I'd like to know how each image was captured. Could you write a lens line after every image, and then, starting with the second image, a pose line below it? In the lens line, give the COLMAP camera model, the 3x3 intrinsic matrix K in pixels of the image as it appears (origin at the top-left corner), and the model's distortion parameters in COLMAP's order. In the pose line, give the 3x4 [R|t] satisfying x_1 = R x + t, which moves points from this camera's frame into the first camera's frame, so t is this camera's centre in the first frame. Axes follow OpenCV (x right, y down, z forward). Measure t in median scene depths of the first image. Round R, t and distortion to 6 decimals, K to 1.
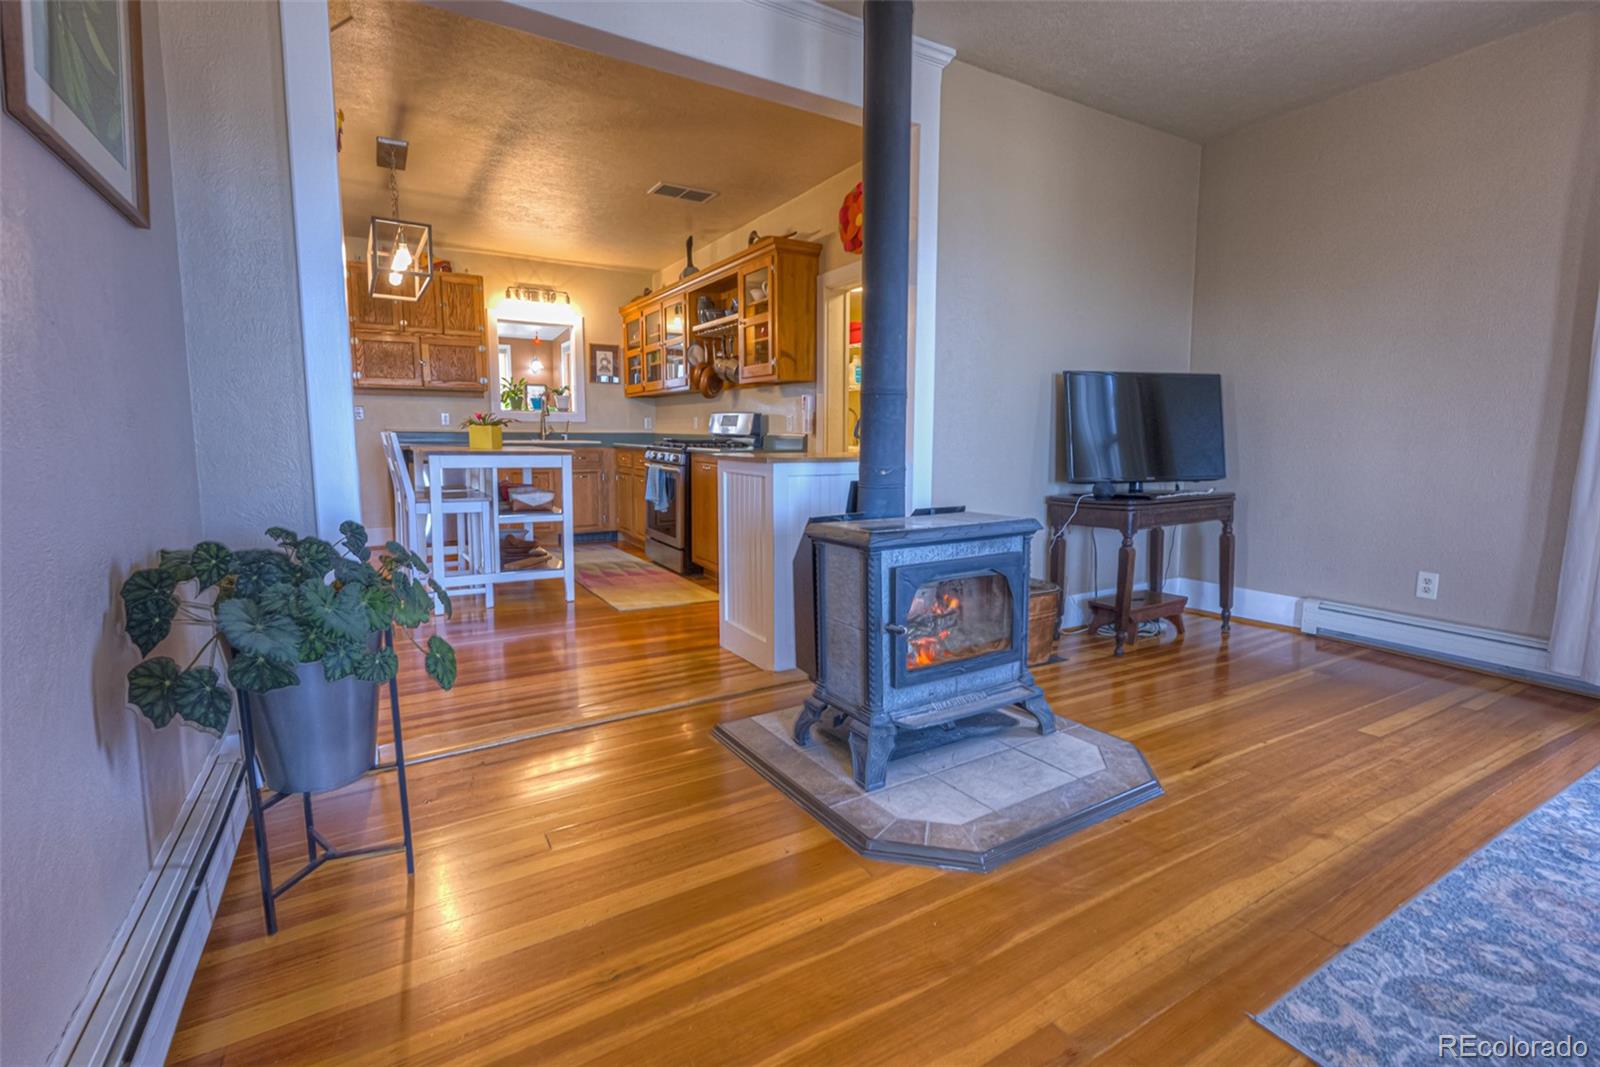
lens RADIAL K [[720.4, 0, 812.8], [0, 720.4, 505.9], [0, 0, 1]] dist [0.002476, 0.000105]
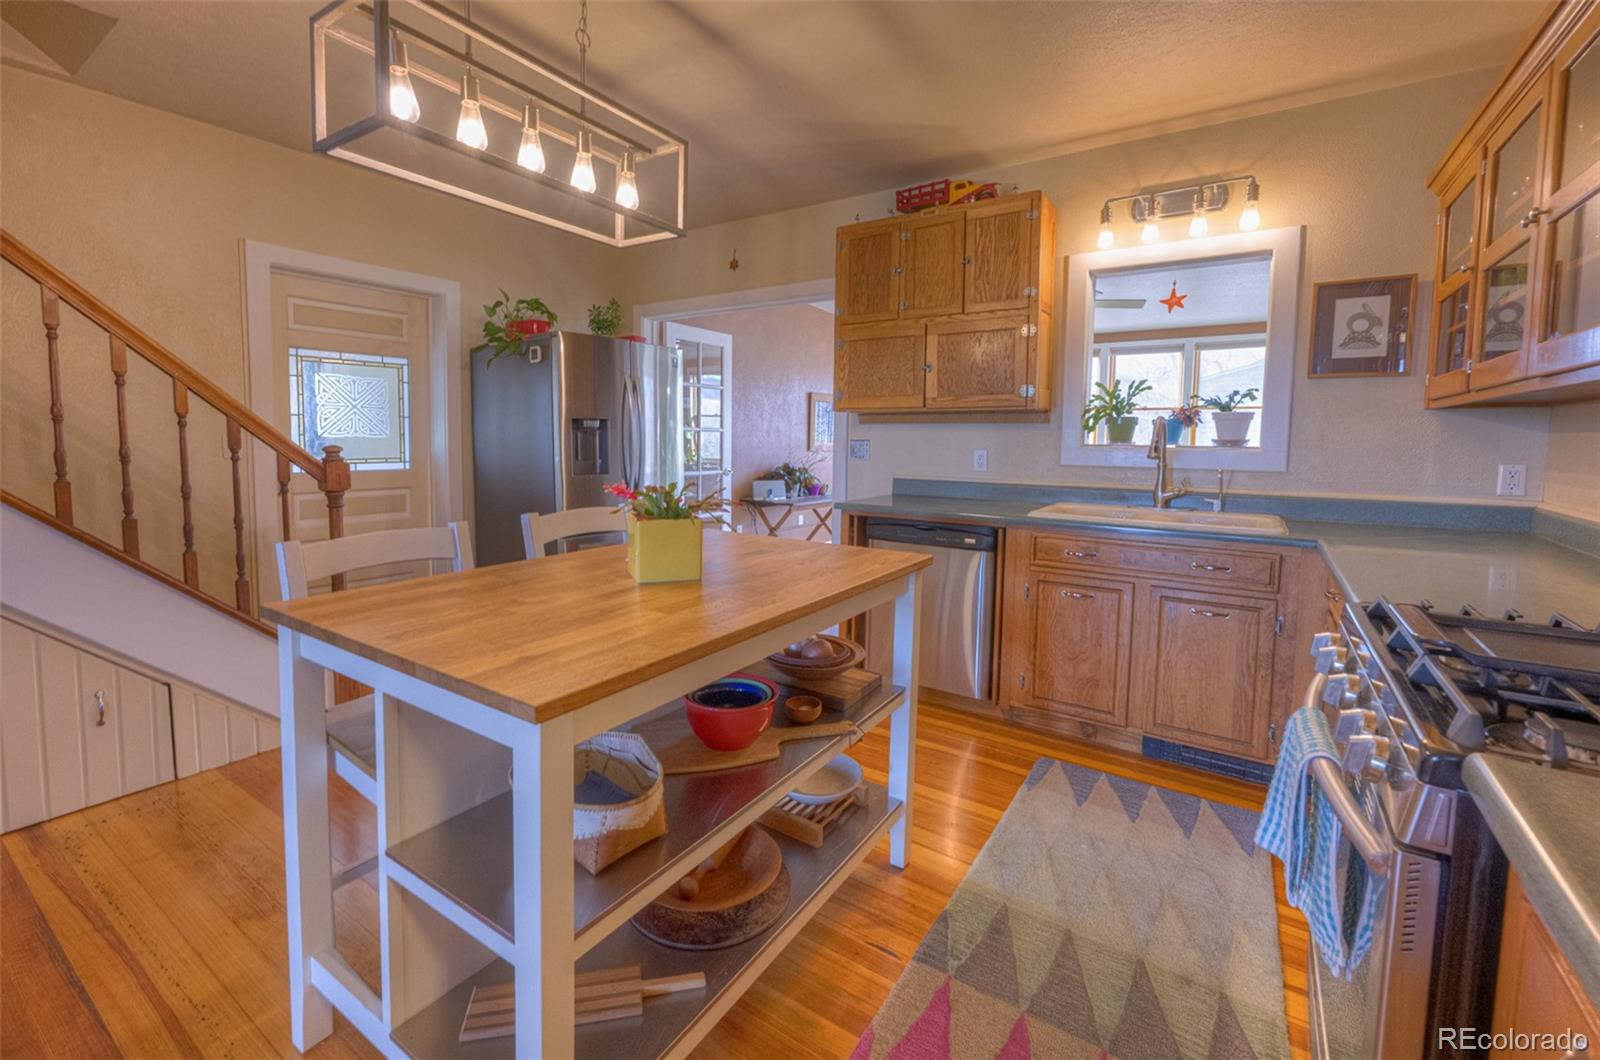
lens RADIAL K [[650.3, 0, 770.2], [0, 650.3, 478.1], [0, 0, 1]] dist [-0.003511, -0.000357]
pose [[0.387118, 0.060286, -0.920057, -0.131204], [-0.101520, 0.994580, 0.022454, -0.146779], [0.916424, 0.084712, 0.391140, 0.930953]]
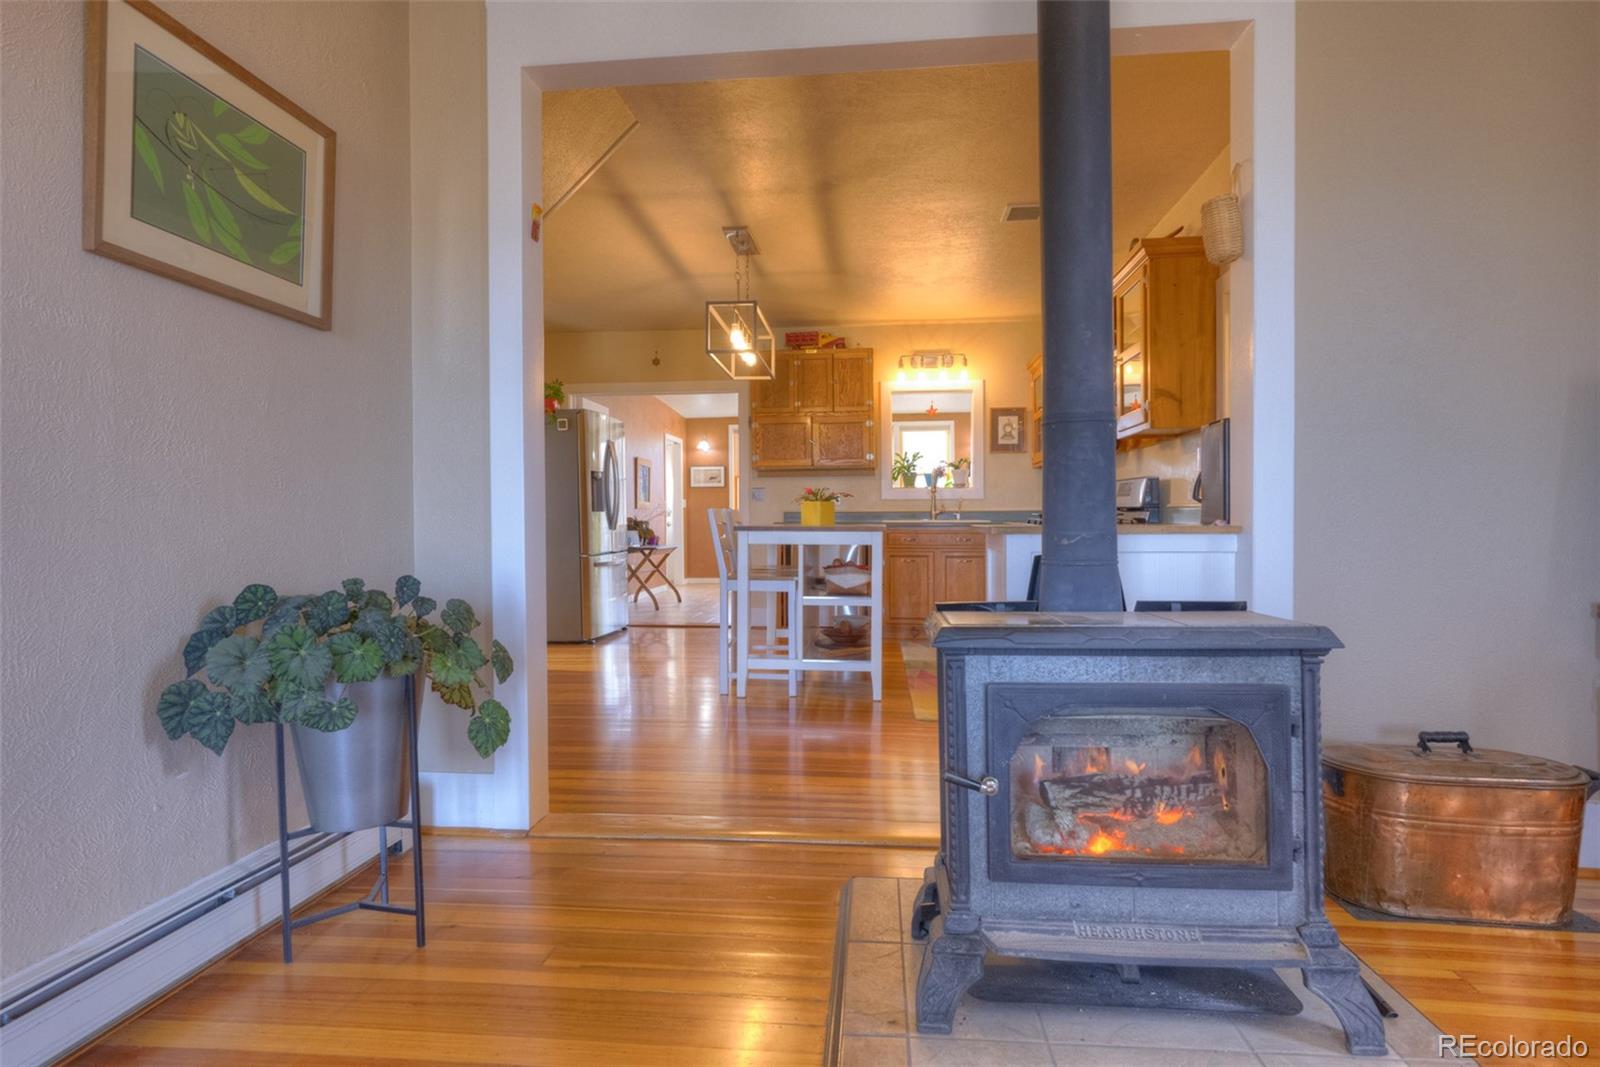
lens RADIAL K [[834.3, 0, 797.9], [0, 834.3, 528.3], [0, 0, 1]] dist [0.007856, 0.001913]
pose [[0.799184, -0.005360, -0.601062, 0.173993], [-0.048224, 0.996165, -0.073003, 0.004198], [0.599149, 0.087328, 0.795861, 0.121564]]
